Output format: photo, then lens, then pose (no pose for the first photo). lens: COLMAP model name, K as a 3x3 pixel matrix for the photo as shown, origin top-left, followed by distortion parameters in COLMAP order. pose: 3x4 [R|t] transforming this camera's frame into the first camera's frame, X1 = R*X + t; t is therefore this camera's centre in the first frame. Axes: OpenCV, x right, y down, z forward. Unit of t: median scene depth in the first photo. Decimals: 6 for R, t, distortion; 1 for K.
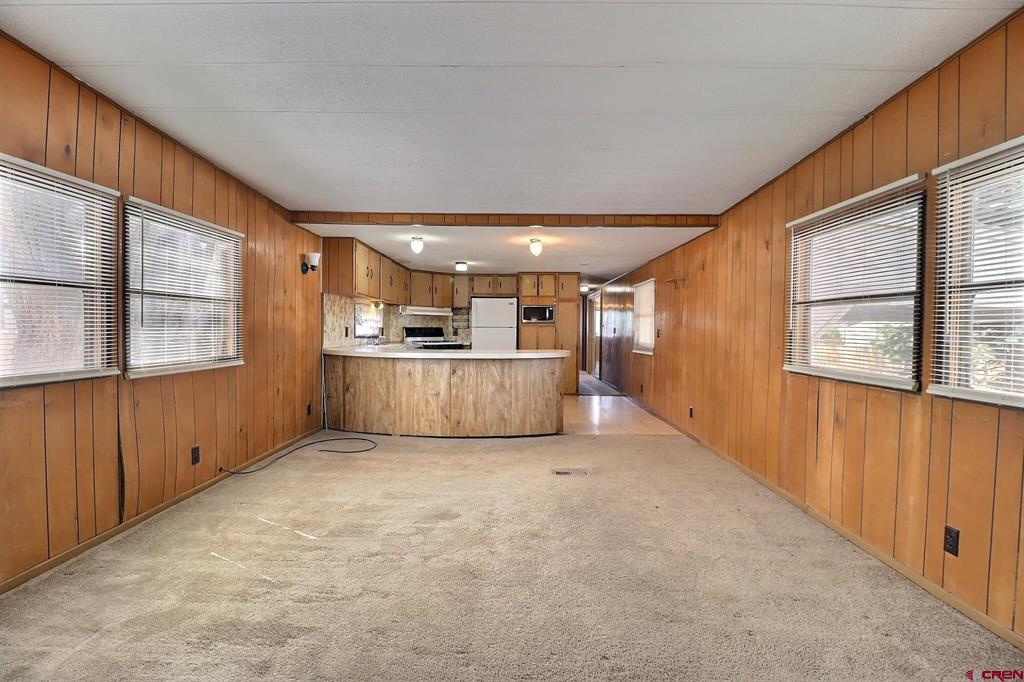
lens RADIAL K [[474.6, 0, 512.0], [0, 474.6, 341.0], [0, 0, 1]] dist [0.001488, -0.011045]
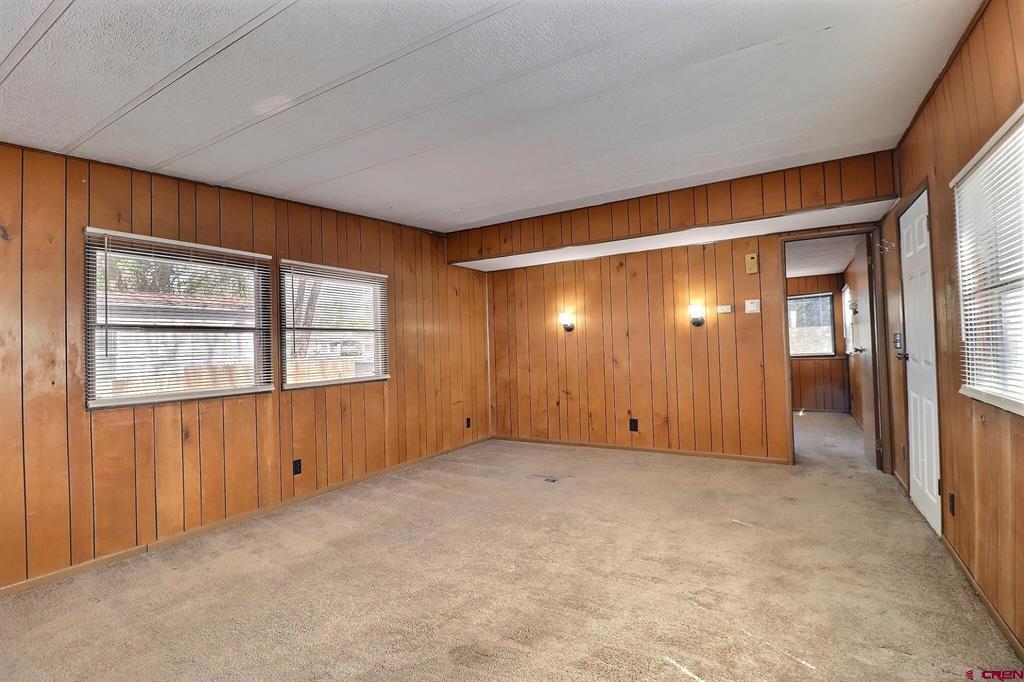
lens RADIAL K [[474.6, 0, 512.0], [0, 474.6, 341.0], [0, 0, 1]] dist [0.001488, -0.011045]
pose [[-0.862296, 0.030836, 0.505464, -0.427780], [0.042292, 0.999043, 0.011202, -0.028276], [-0.504635, 0.031036, -0.862775, 1.258981]]
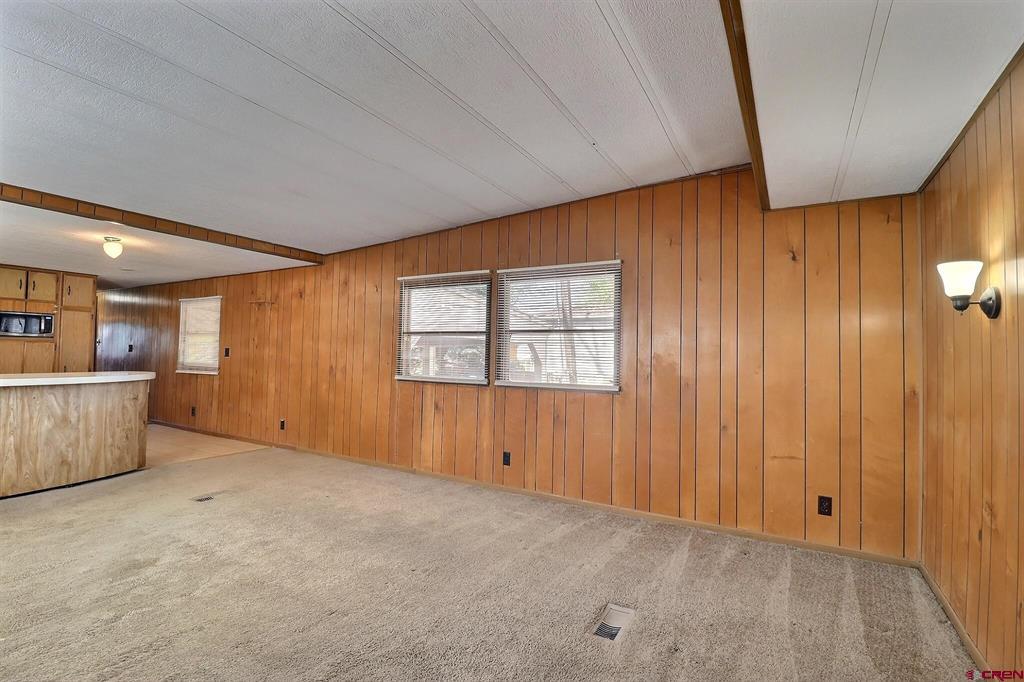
lens RADIAL K [[474.6, 0, 512.0], [0, 474.6, 341.0], [0, 0, 1]] dist [0.001488, -0.011045]
pose [[0.497539, 0.024949, 0.867083, -0.469217], [0.008447, 0.999400, -0.033604, -0.001884], [-0.867401, 0.024044, 0.497029, -0.016303]]
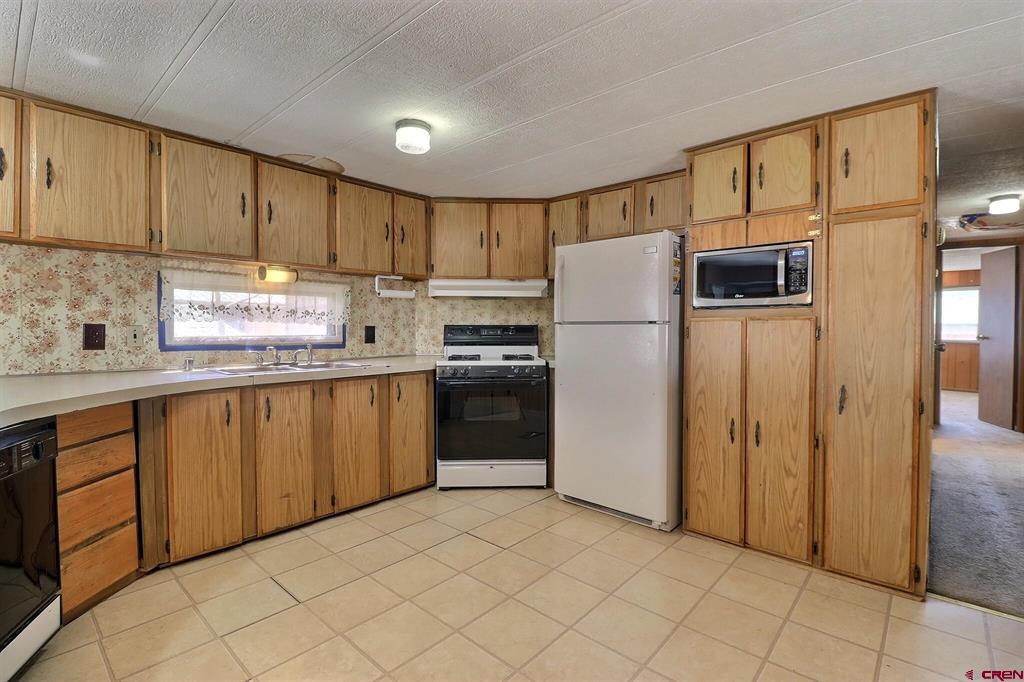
lens RADIAL K [[474.6, 0, 512.0], [0, 474.6, 341.0], [0, 0, 1]] dist [0.001488, -0.011045]
pose [[0.752117, 0.012634, -0.658908, 0.332511], [-0.012395, 0.999911, 0.005024, -0.038245], [0.658913, 0.004389, 0.752207, 1.614084]]
